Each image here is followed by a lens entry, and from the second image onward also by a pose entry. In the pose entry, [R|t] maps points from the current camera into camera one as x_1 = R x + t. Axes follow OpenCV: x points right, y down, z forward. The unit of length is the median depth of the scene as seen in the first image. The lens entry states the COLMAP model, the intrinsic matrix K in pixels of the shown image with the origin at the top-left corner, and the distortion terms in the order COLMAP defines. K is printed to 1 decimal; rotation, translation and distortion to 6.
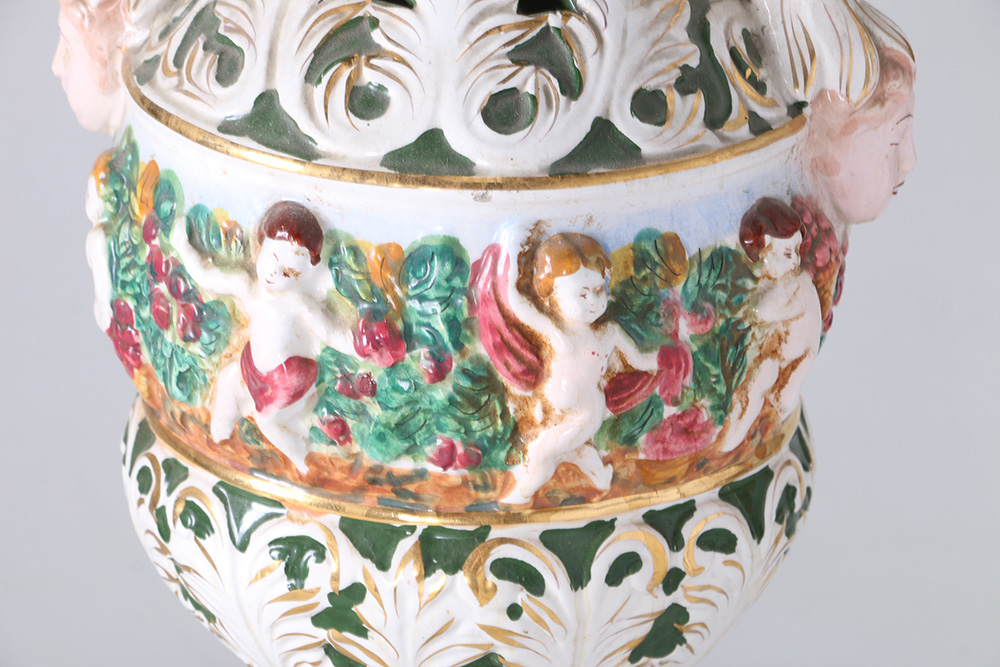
lens RADIAL K [[5174.3, 0, 500.0], [0, 5174.3, 333.5], [0, 0, 1]] dist [1.580722, -1.992120]
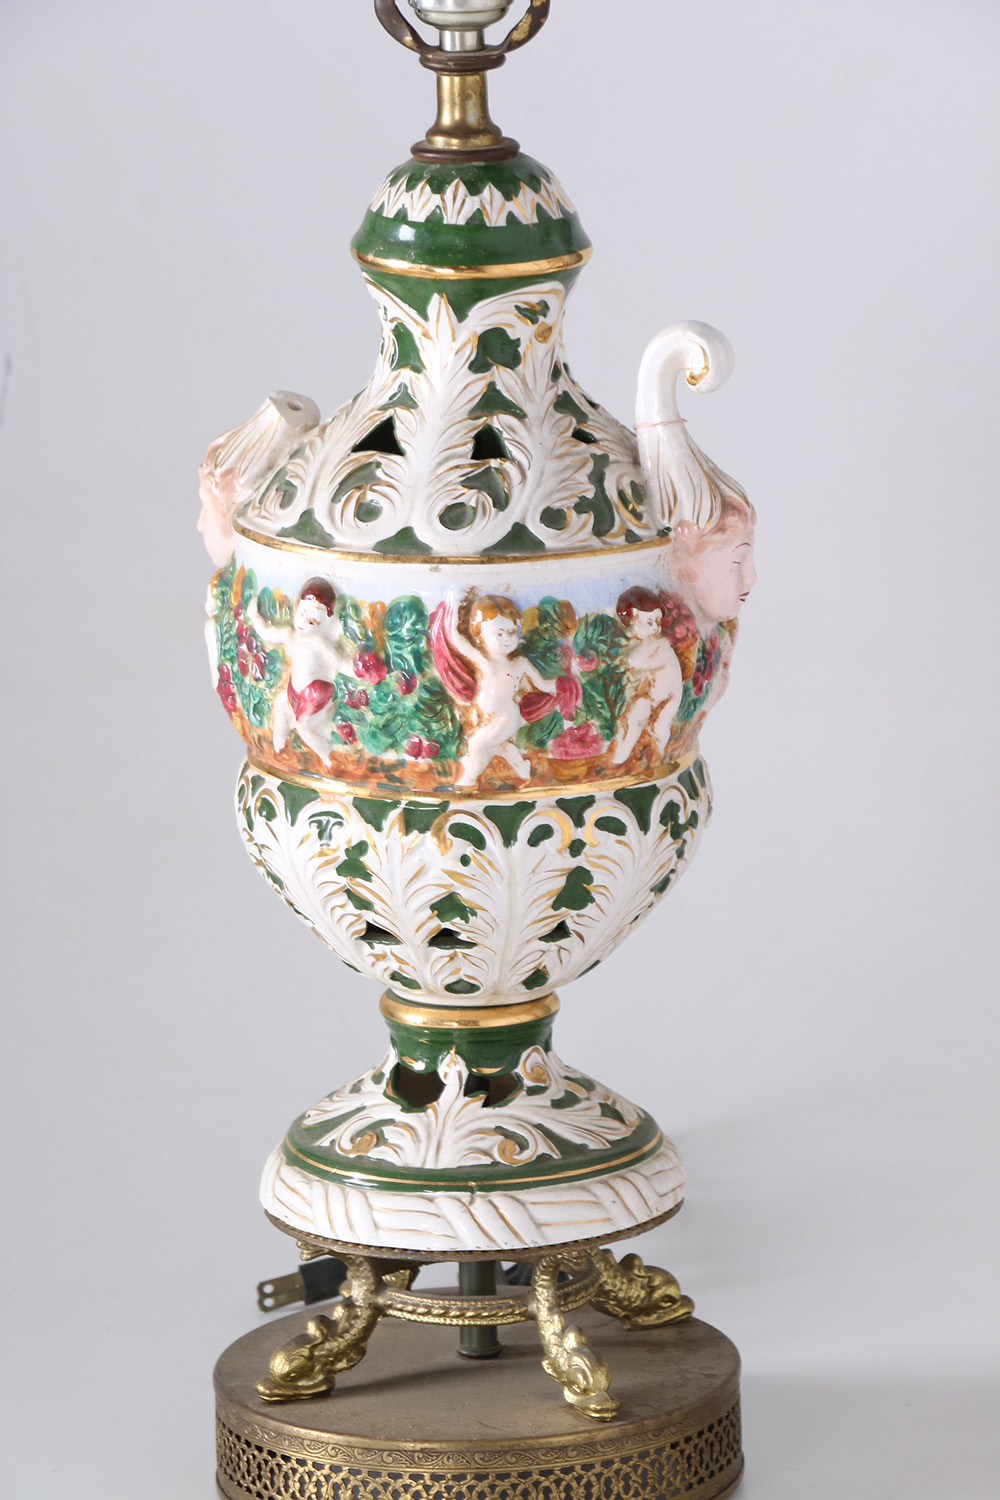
lens RADIAL K [[7761.5, 0, 500.0], [0, 7761.5, 750.0], [0, 0, 1]] dist [1.580722, -1.992120]
pose [[0.987257, 0.008990, -0.158878, 0.368703], [-0.034498, 0.986750, -0.158538, 0.377448], [0.155347, 0.161999, 0.974486, -1.184298]]
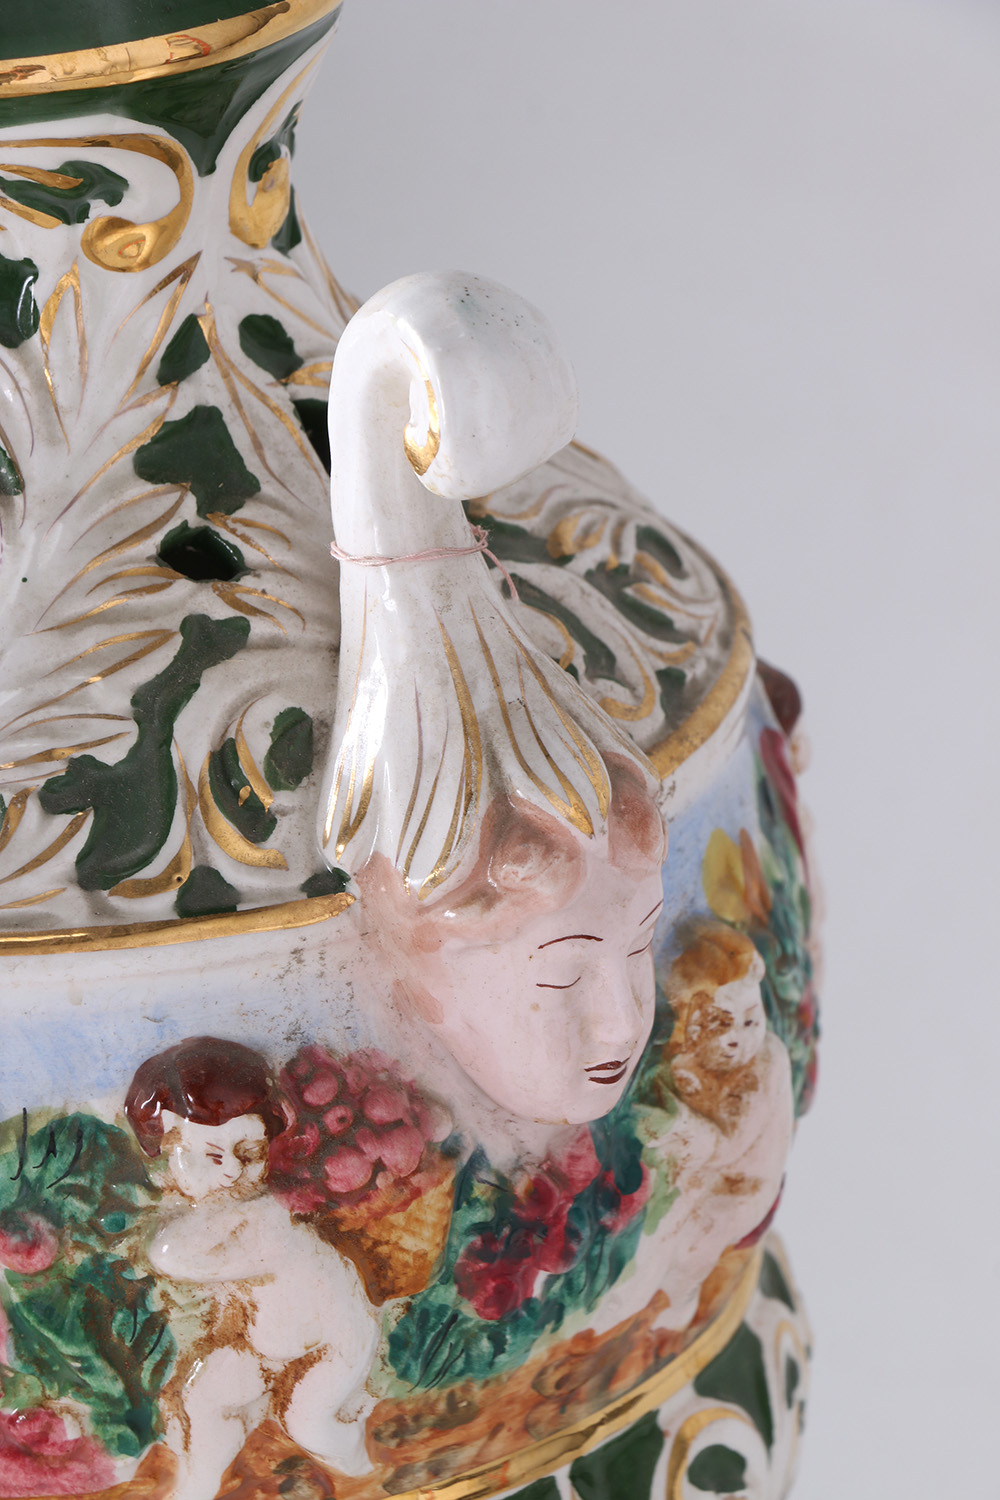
lens RADIAL K [[7761.5, 0, 500.0], [0, 7761.5, 750.0], [0, 0, 1]] dist [1.580722, -1.992120]
pose [[0.752221, 0.188488, -0.631377, 0.554547], [-0.163456, 0.981640, 0.098312, -0.134671], [0.638315, 0.029250, 0.769219, 0.423943]]
